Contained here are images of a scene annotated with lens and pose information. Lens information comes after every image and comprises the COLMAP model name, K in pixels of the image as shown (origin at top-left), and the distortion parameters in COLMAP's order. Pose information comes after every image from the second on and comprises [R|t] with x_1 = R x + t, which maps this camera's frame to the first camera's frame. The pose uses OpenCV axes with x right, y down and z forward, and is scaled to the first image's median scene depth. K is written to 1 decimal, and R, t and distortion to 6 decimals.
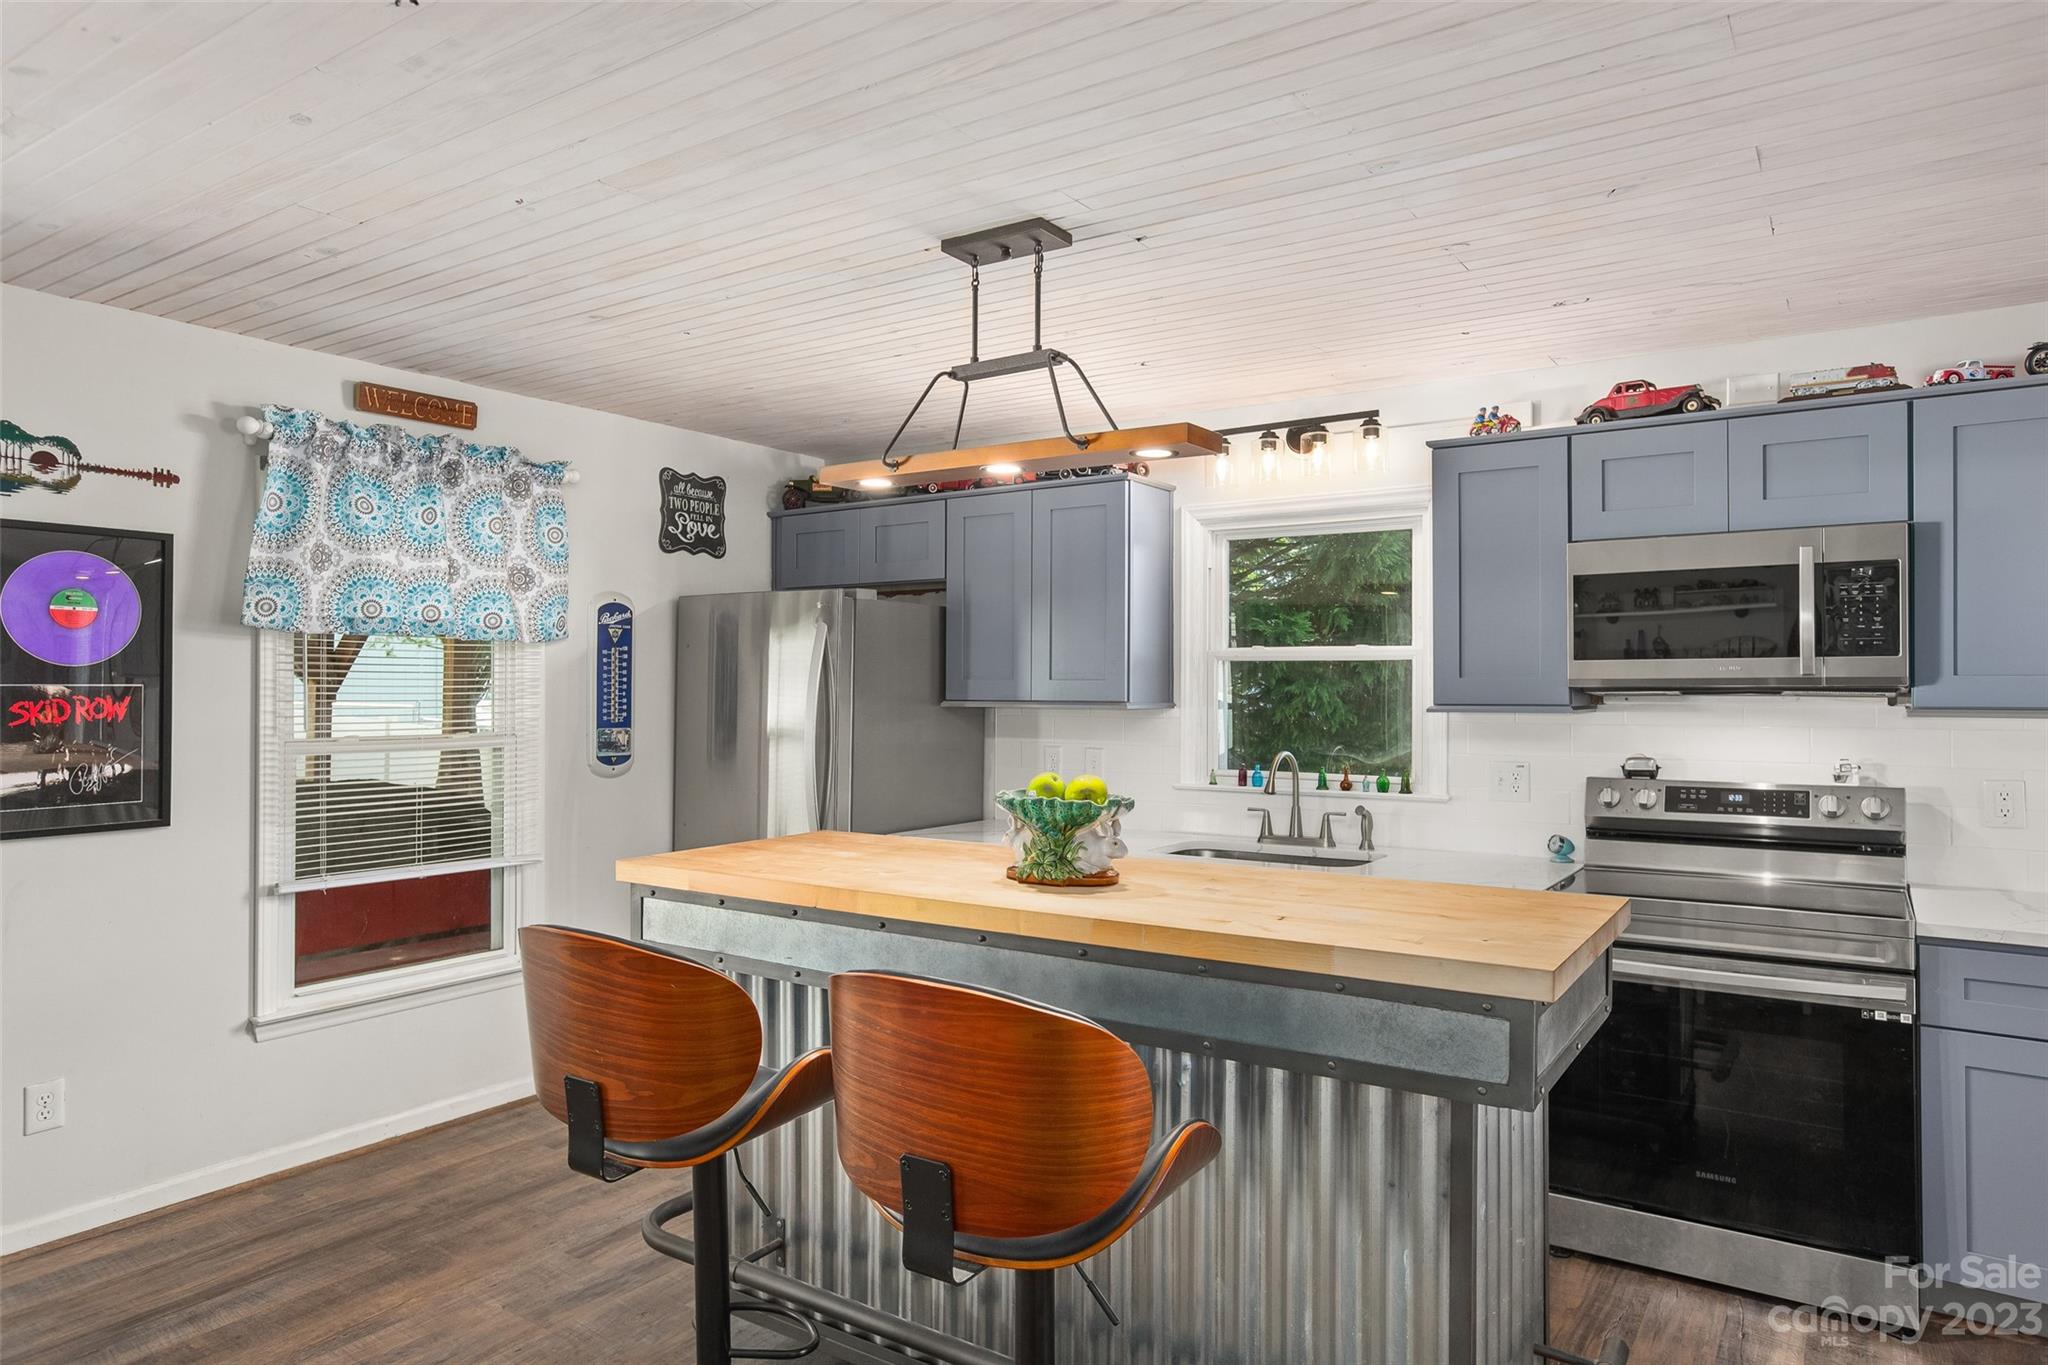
lens RADIAL K [[1243.0, 0, 1028.8], [0, 1243.0, 679.5], [0, 0, 1]] dist [-0.014249, 0.001679]
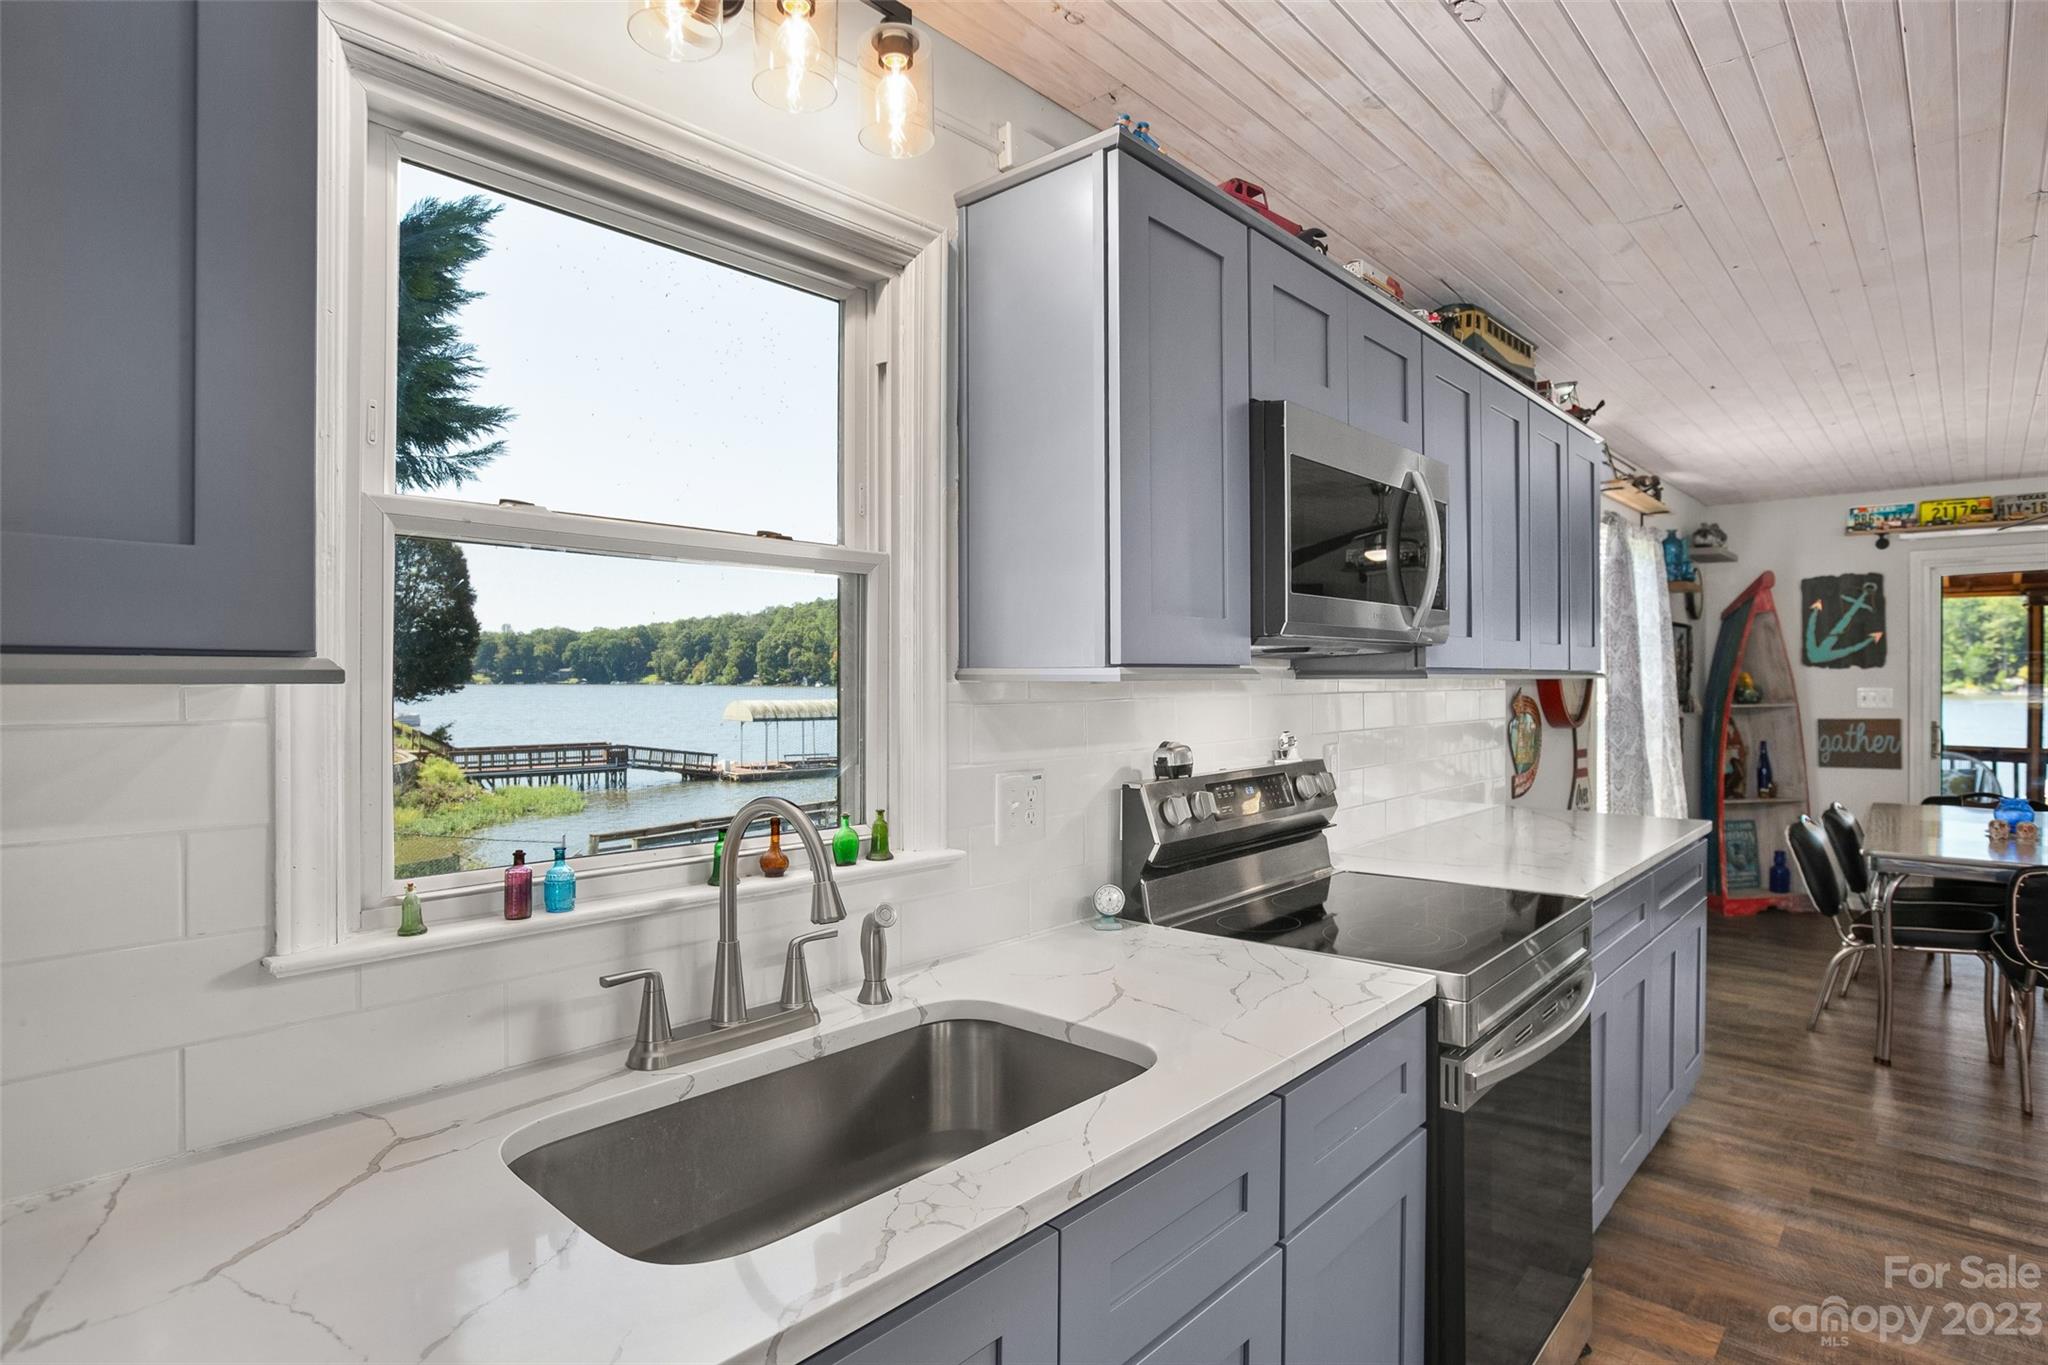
lens RADIAL K [[1058.5, 0, 1028.5], [0, 1058.5, 686.0], [0, 0, 1]] dist [0.002647, 0.001285]
pose [[0.148347, -0.009415, 0.988891, -0.100109], [-0.004639, 0.999937, 0.010217, 0.024171], [-0.988925, -0.006103, 0.148293, 0.970714]]
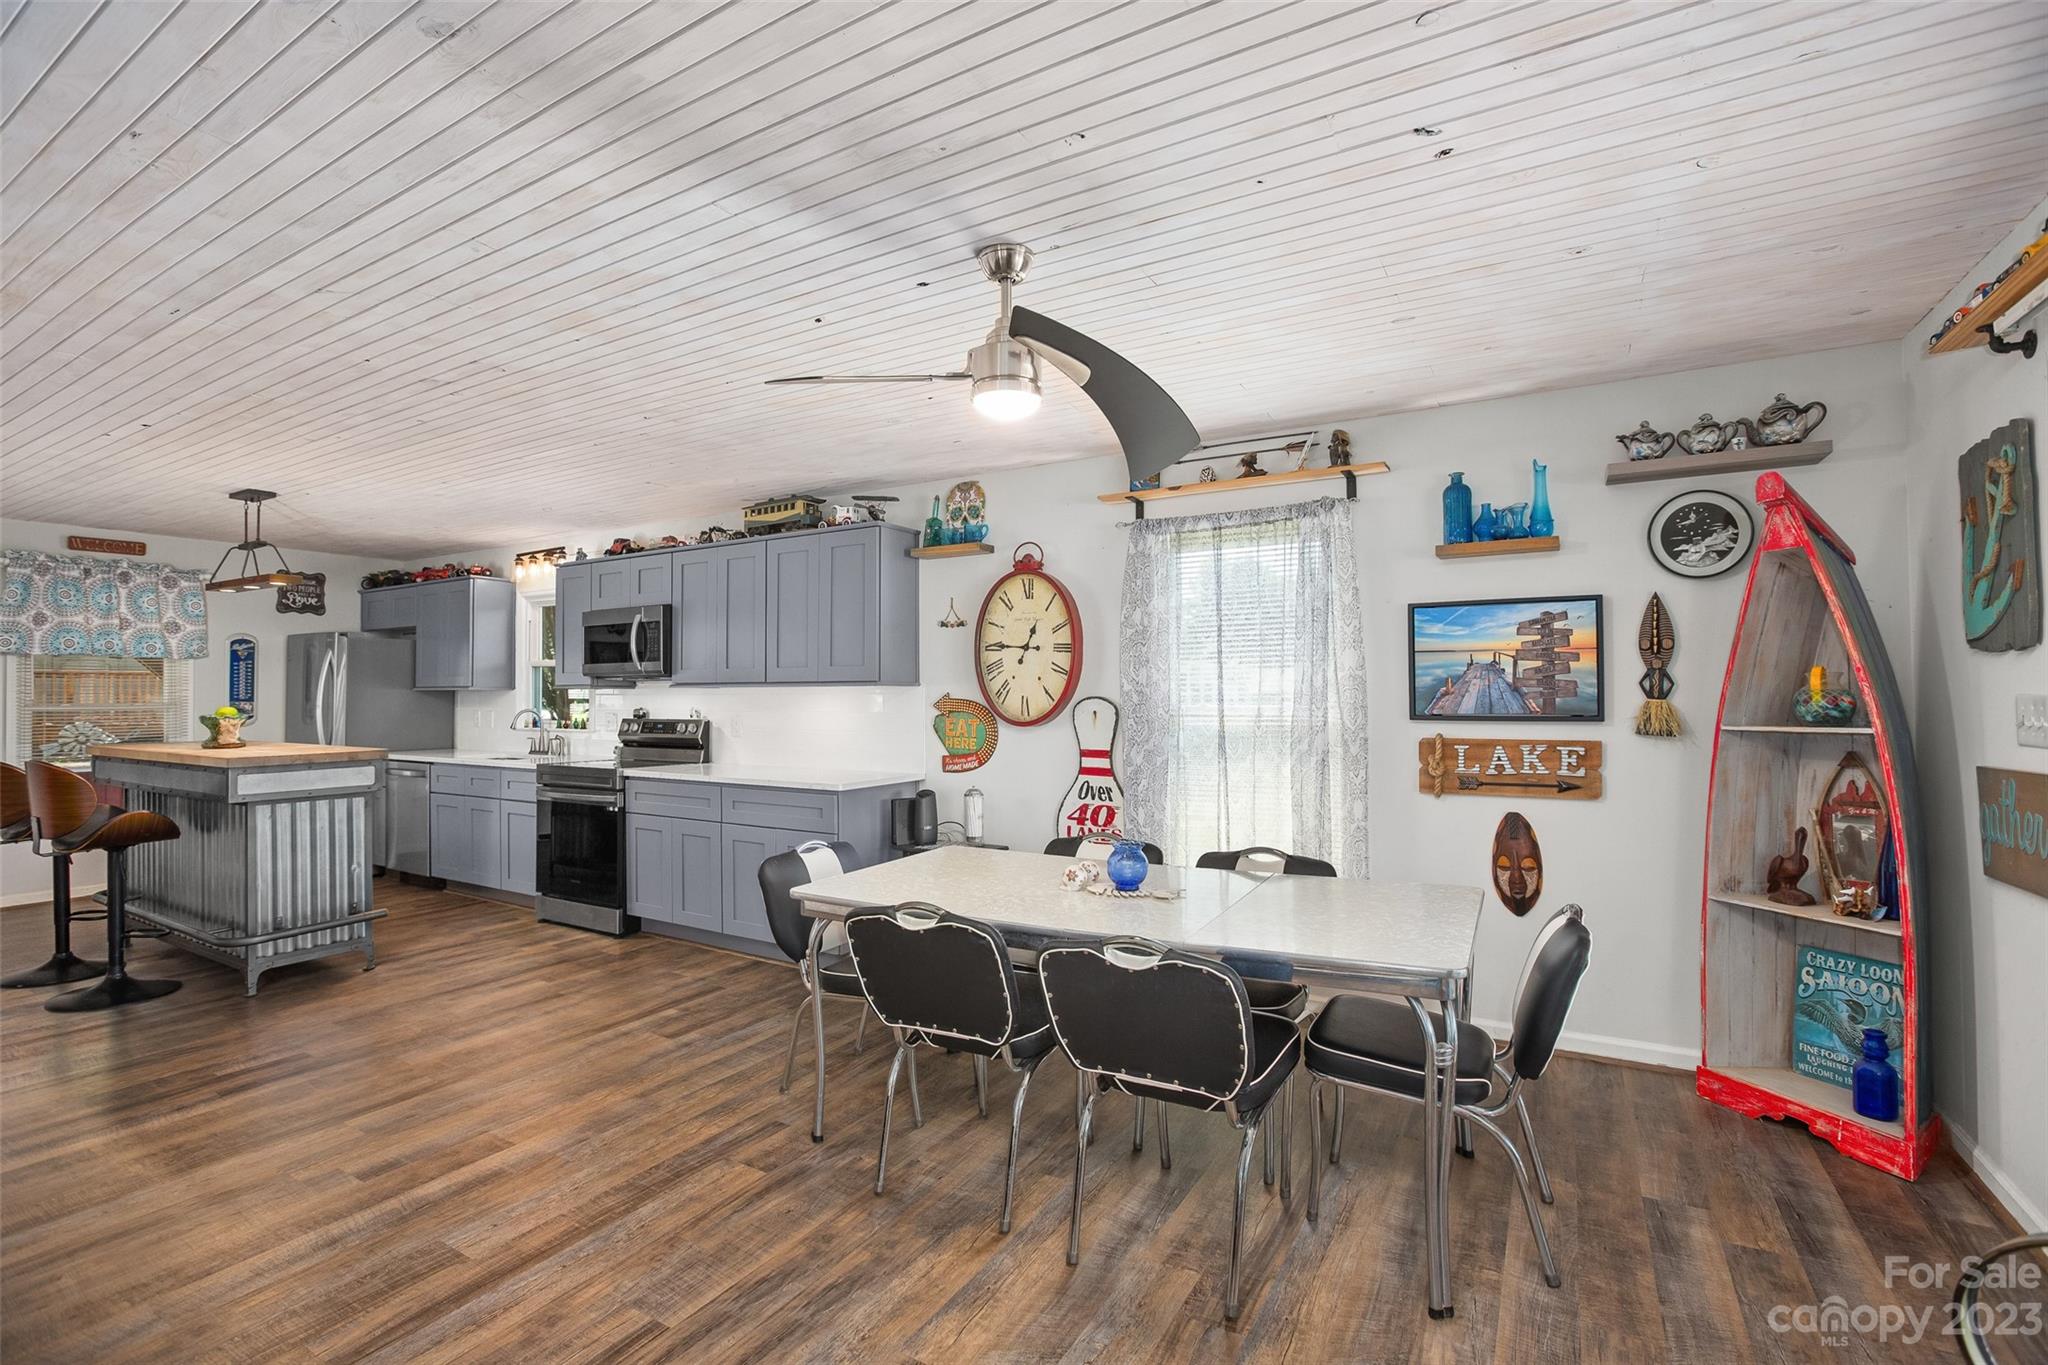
lens RADIAL K [[947.1, 0, 1029.6], [0, 947.1, 687.3], [0, 0, 1]] dist [-0.018450, 0.001250]
pose [[0.999399, -0.004212, 0.034398, 1.096884], [0.004280, 0.999989, -0.001910, 0.030078], [-0.034390, 0.002056, 0.999406, -0.676398]]
